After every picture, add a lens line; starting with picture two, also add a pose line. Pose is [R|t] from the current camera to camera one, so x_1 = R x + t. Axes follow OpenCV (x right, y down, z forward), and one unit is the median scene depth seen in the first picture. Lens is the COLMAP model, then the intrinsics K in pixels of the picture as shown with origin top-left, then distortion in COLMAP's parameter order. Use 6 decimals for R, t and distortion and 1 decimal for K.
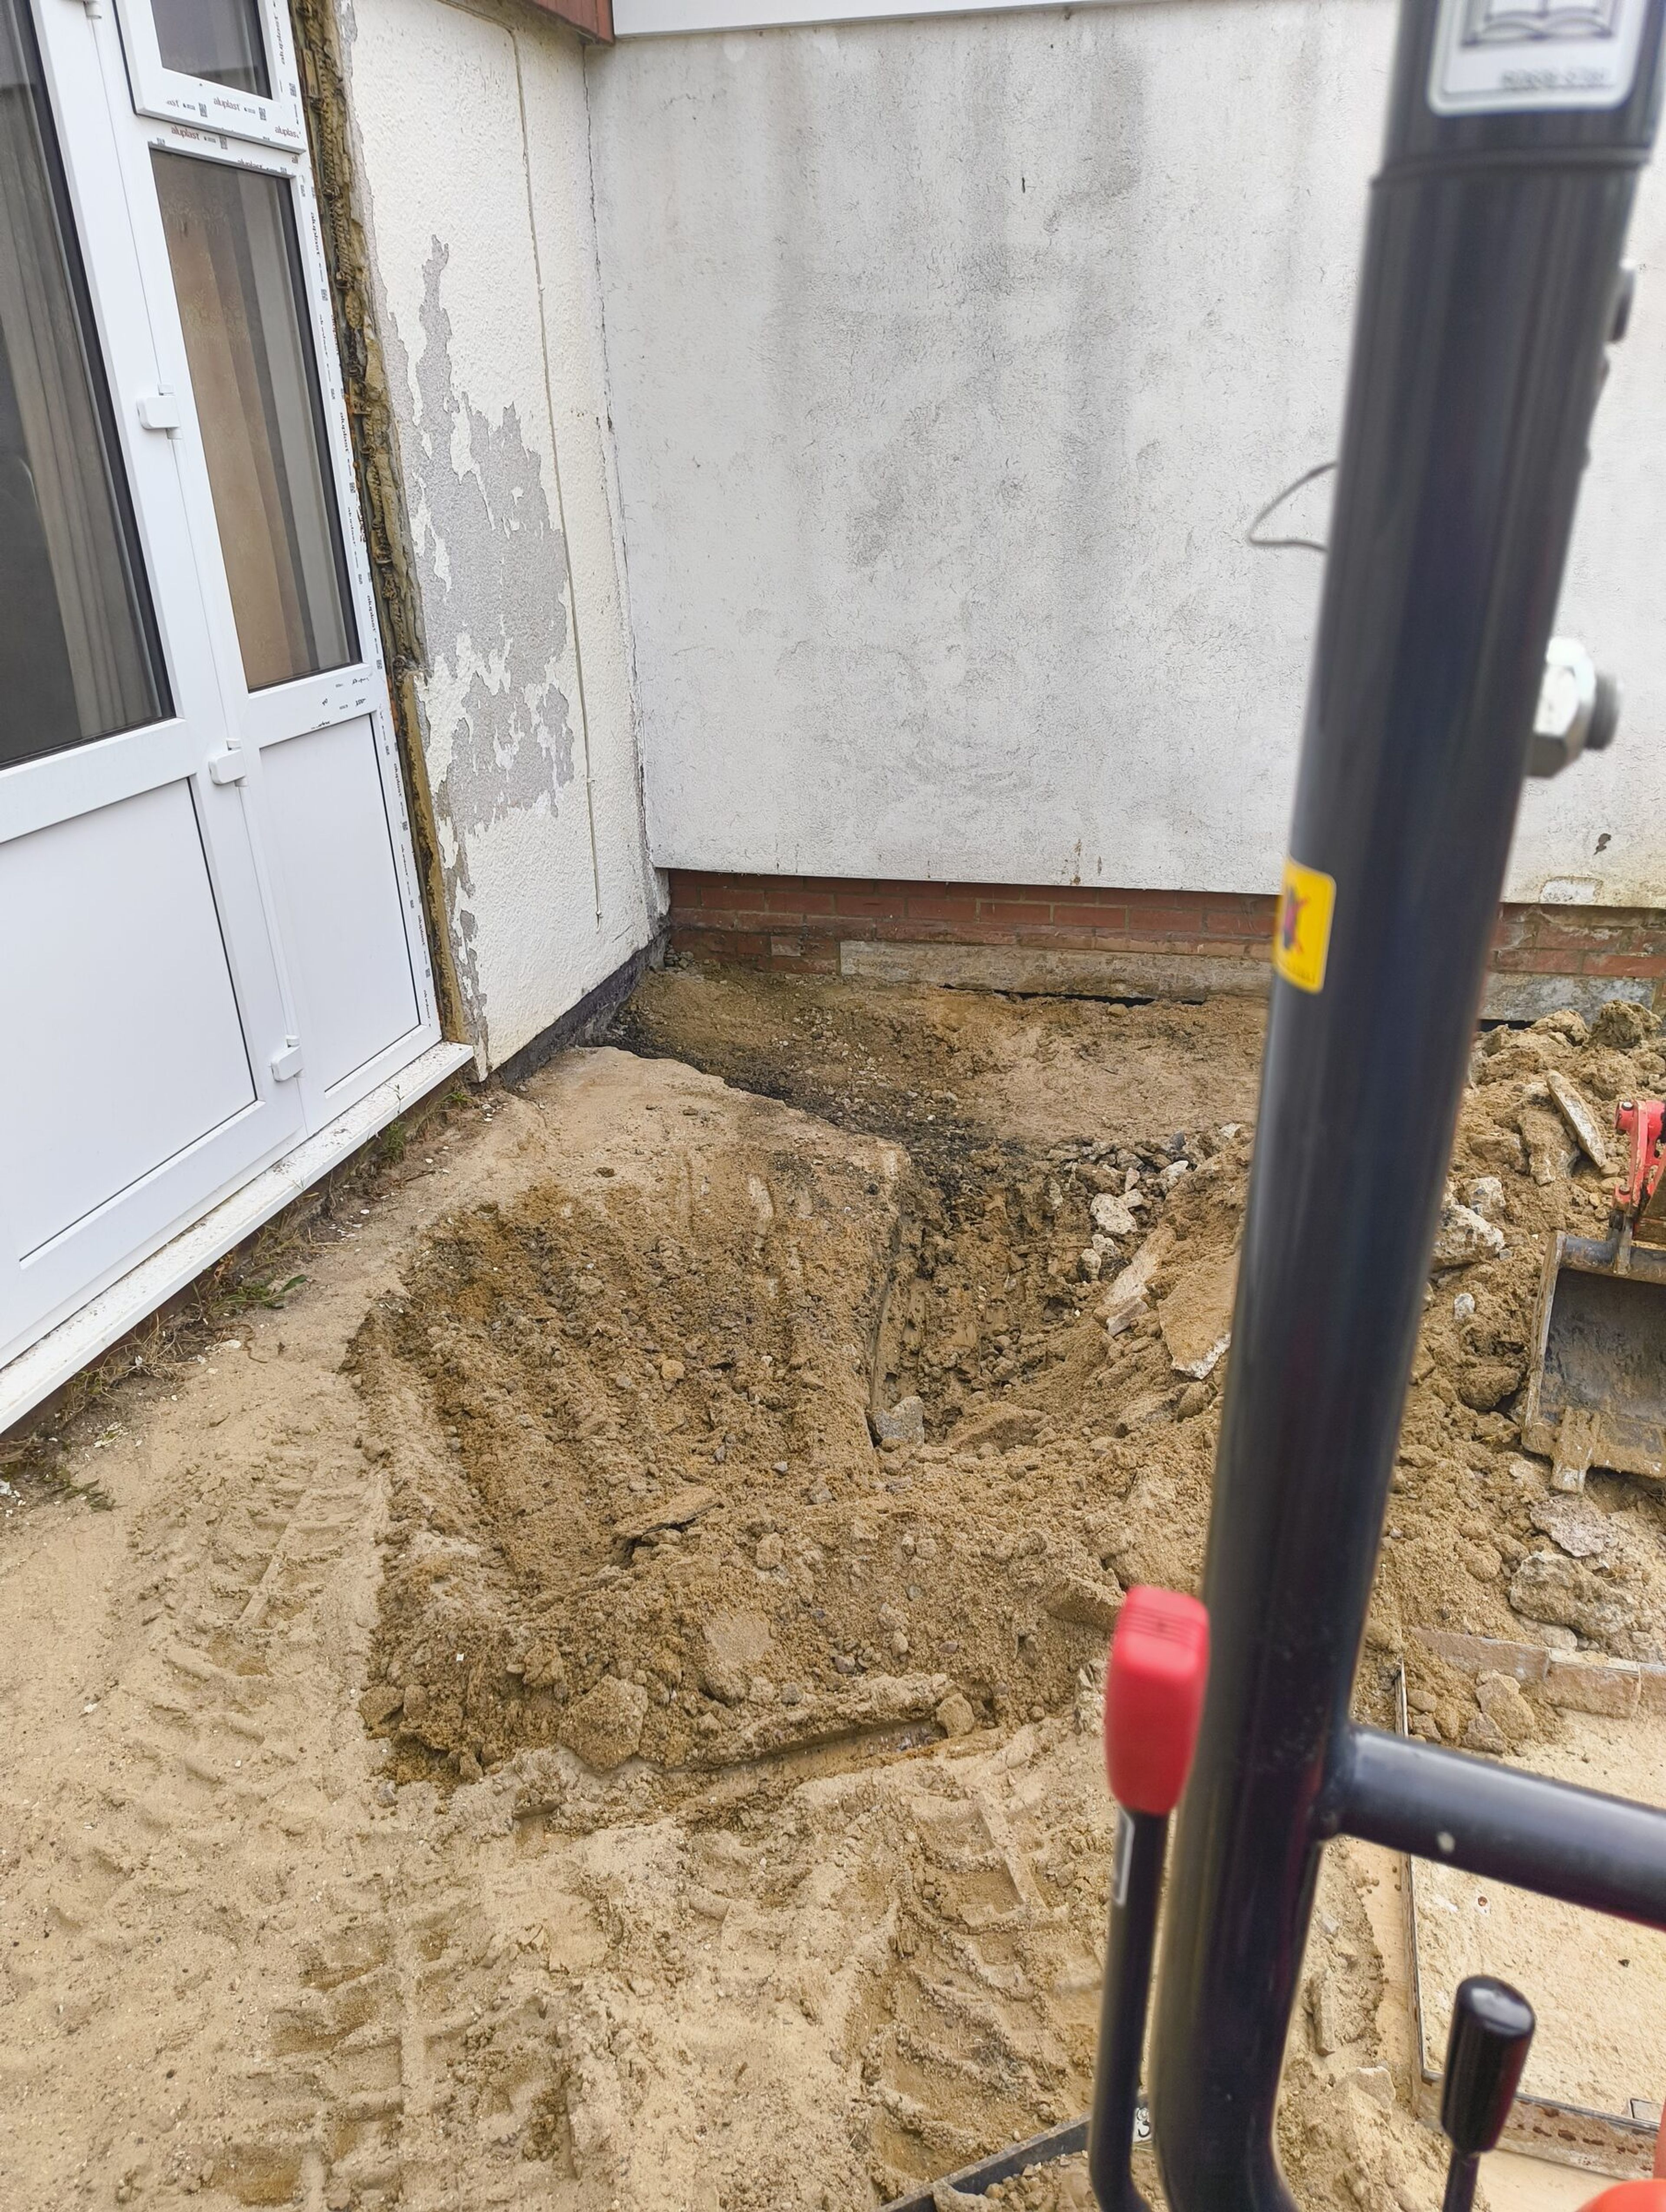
lens RADIAL K [[1533.6, 0, 850.2], [0, 1533.6, 1124.7], [0, 0, 1]] dist [0.020769, -0.017431]
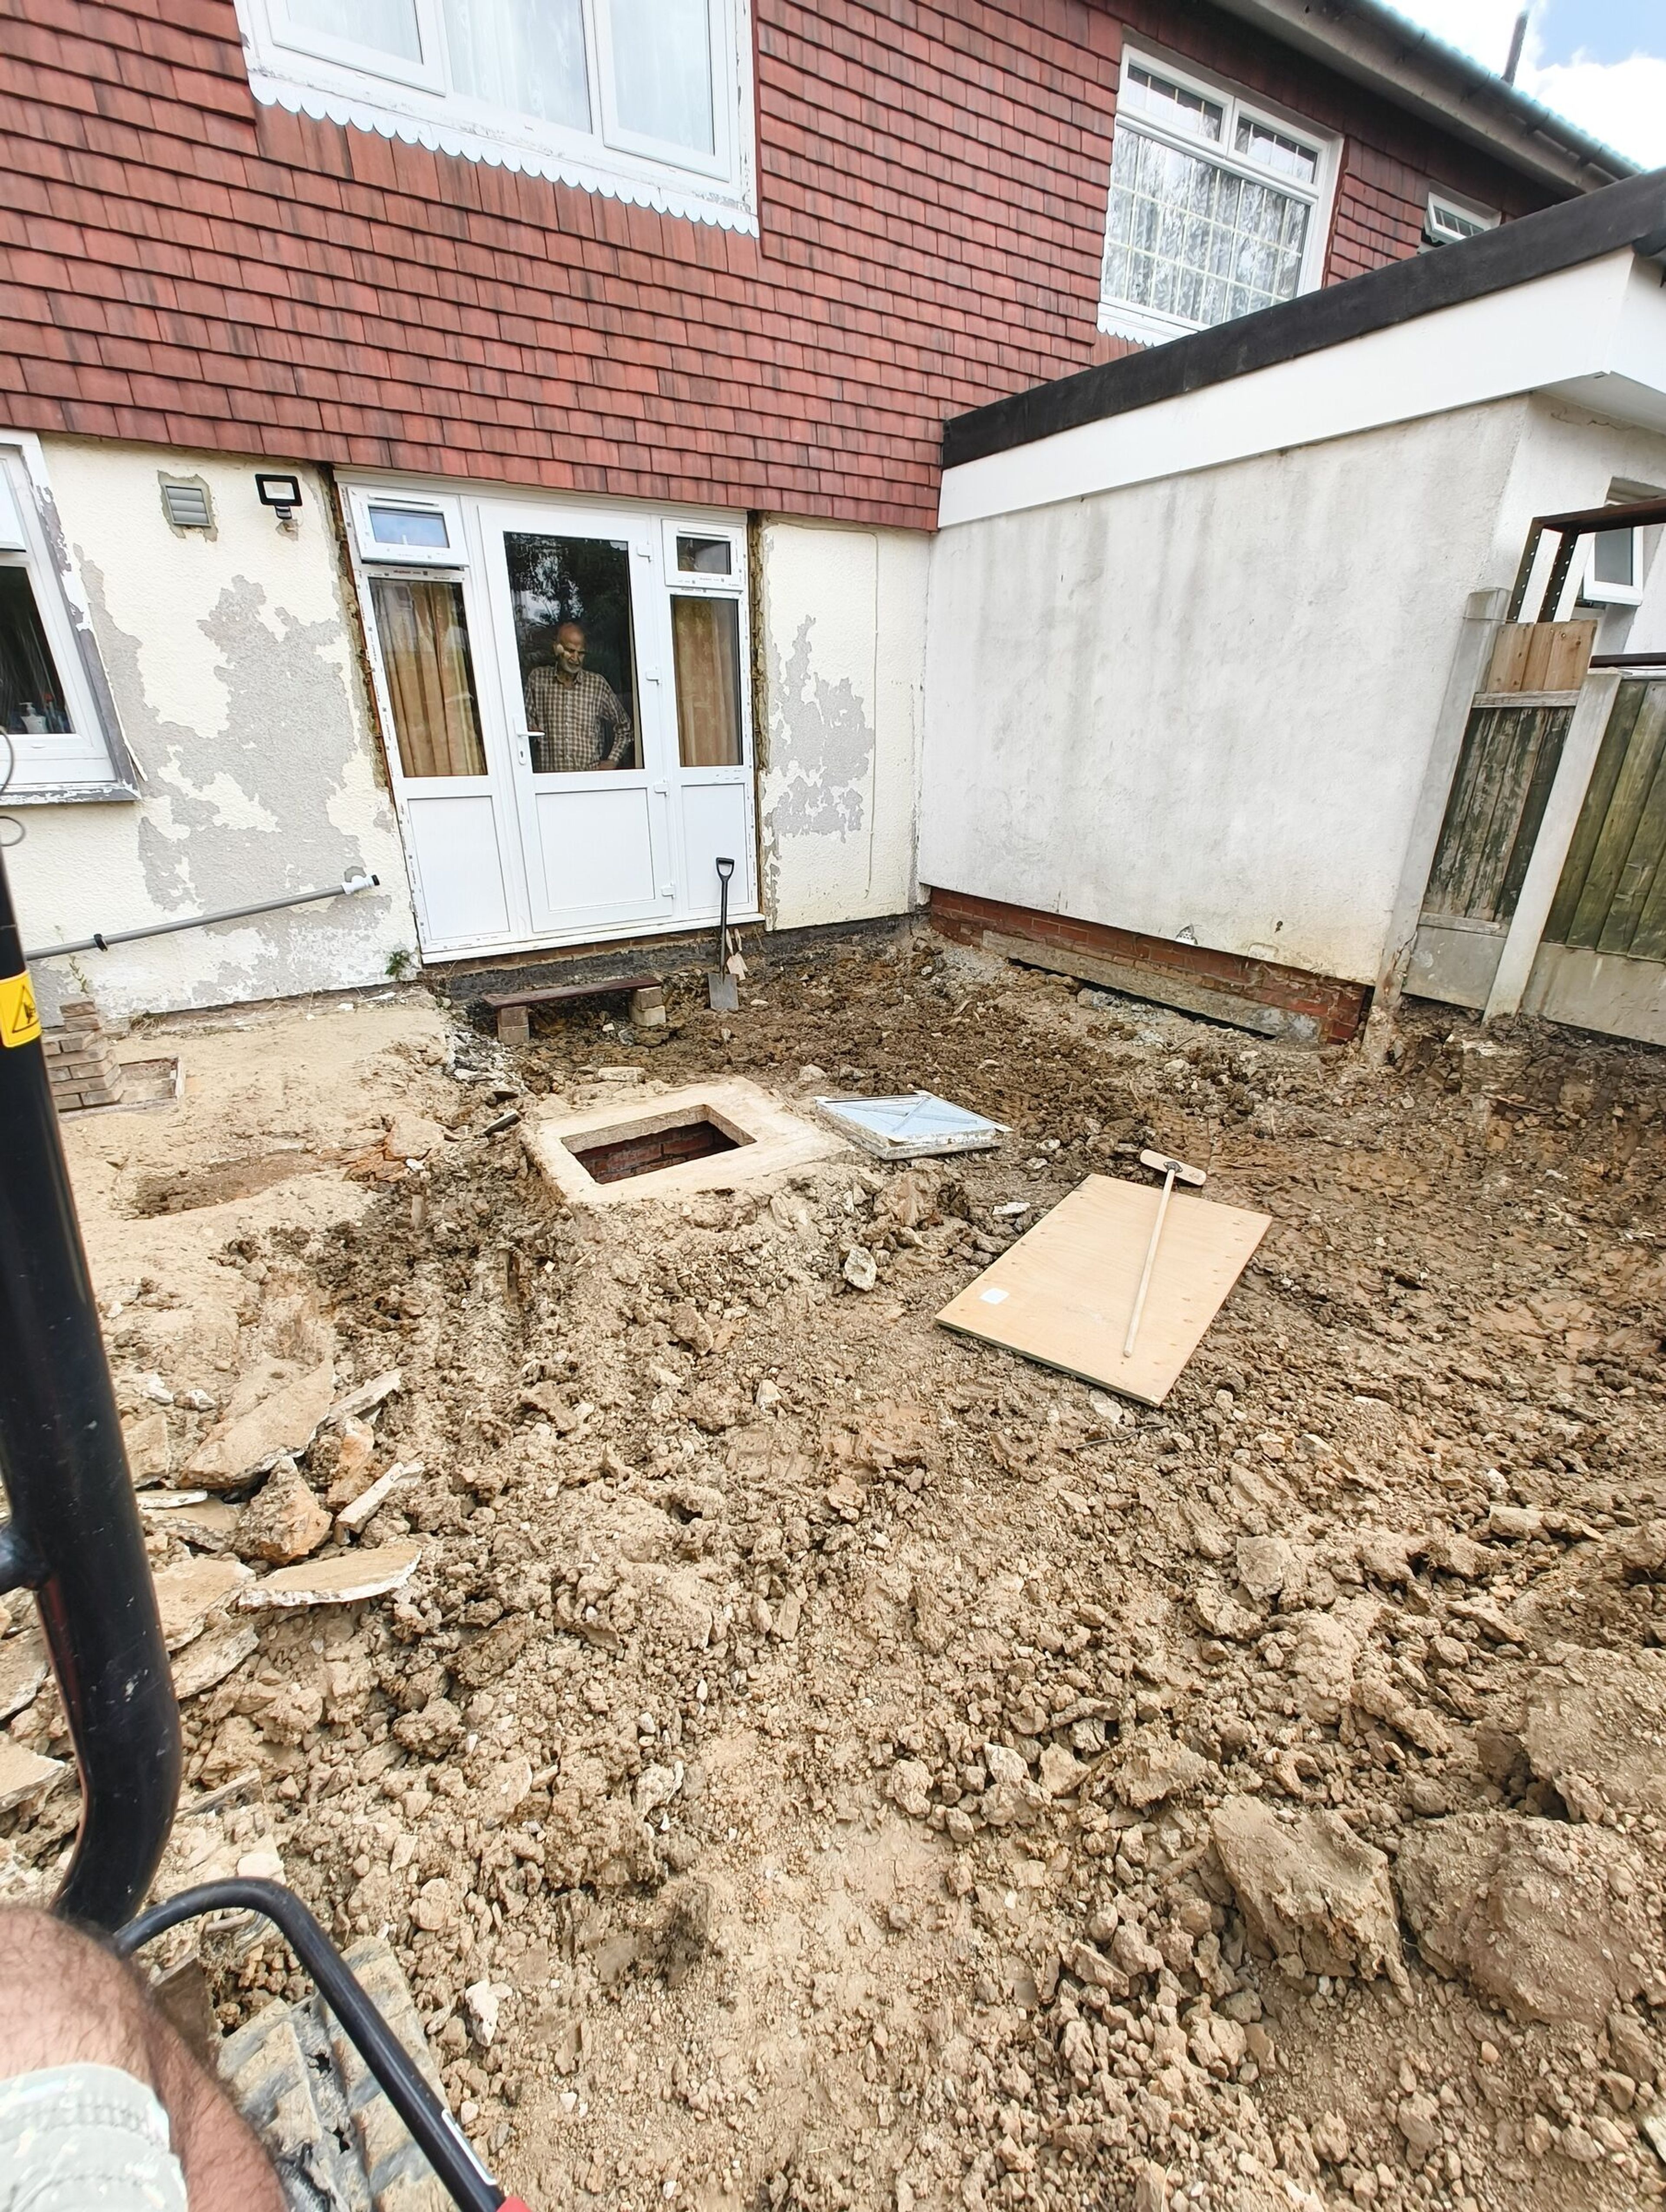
lens RADIAL K [[914.5, 0, 823.8], [0, 914.5, 1105.9], [0, 0, 1]] dist [0.002613, -0.000667]
pose [[0.718321, 0.295410, -0.629879, 0.876608], [-0.308320, 0.946782, 0.092425, 0.078734], [0.623662, 0.127814, 0.771174, -0.110129]]
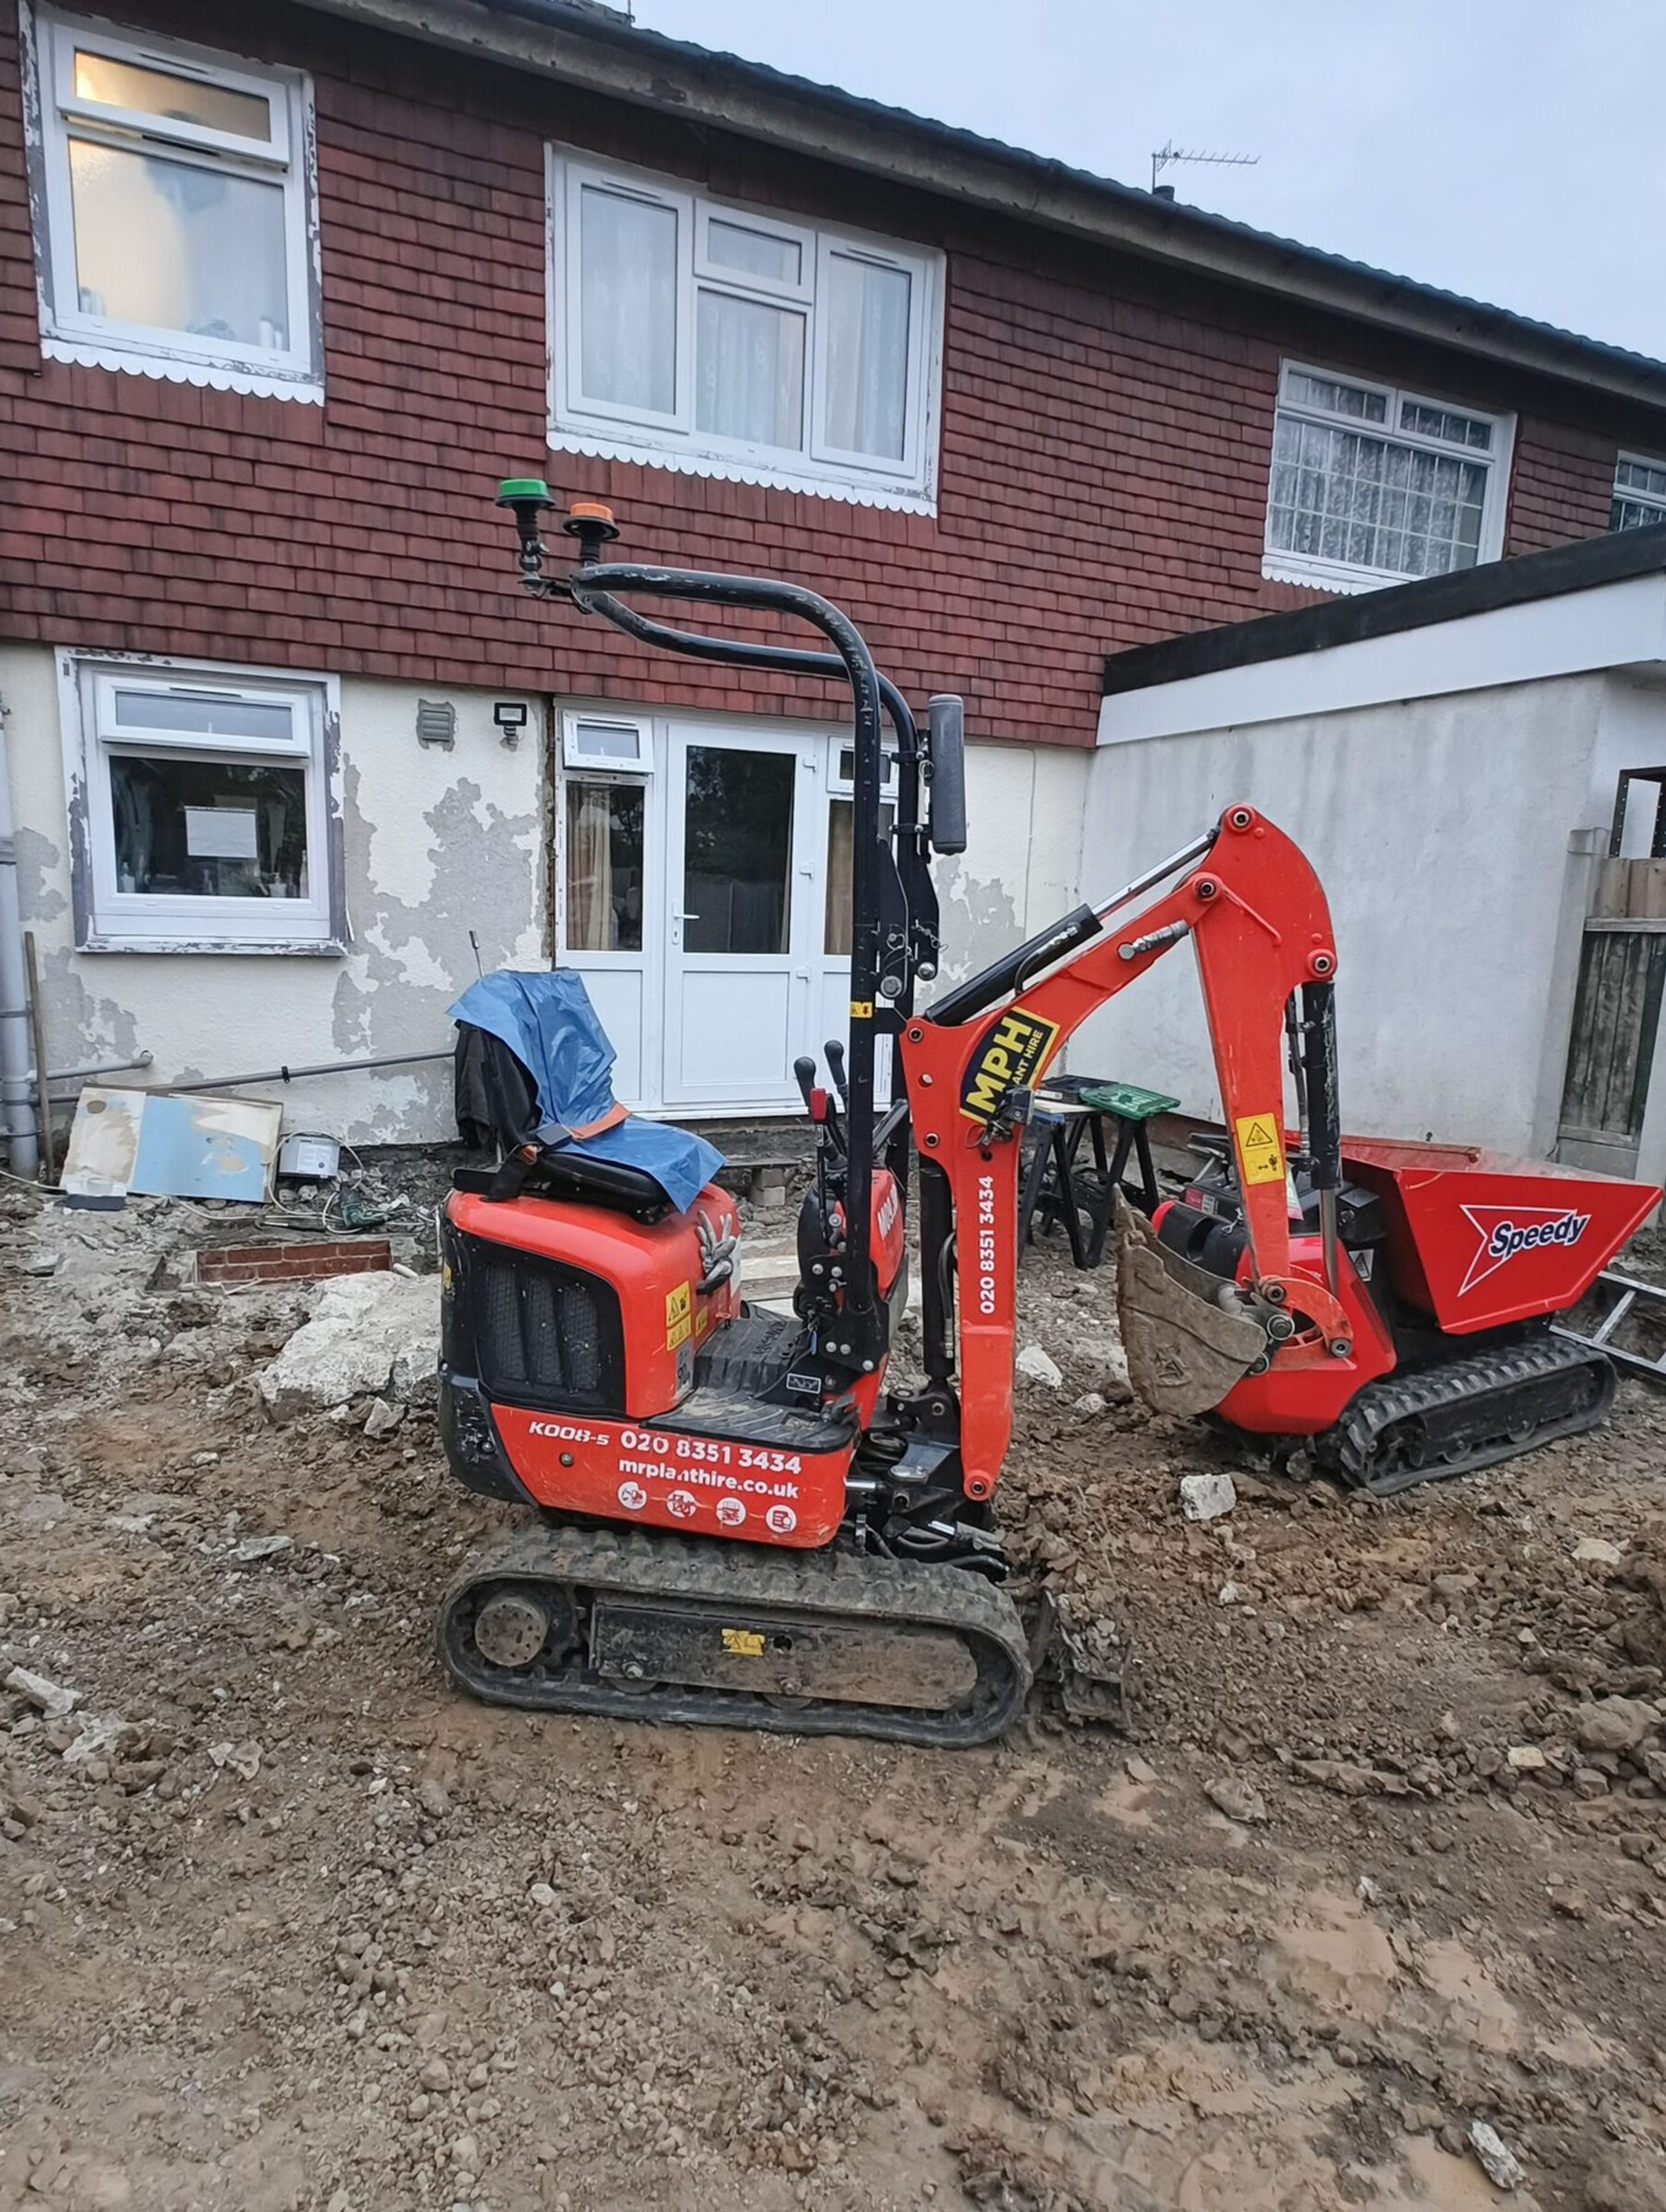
lens RADIAL K [[1256.6, 0, 835.3], [0, 1256.6, 1125.5], [0, 0, 1]] dist [0.006312, 0.000177]
pose [[0.616303, 0.182407, -0.766093, 1.208766], [-0.381908, 0.919983, -0.088187, 0.186008], [0.688707, 0.346928, 0.636651, -0.350478]]
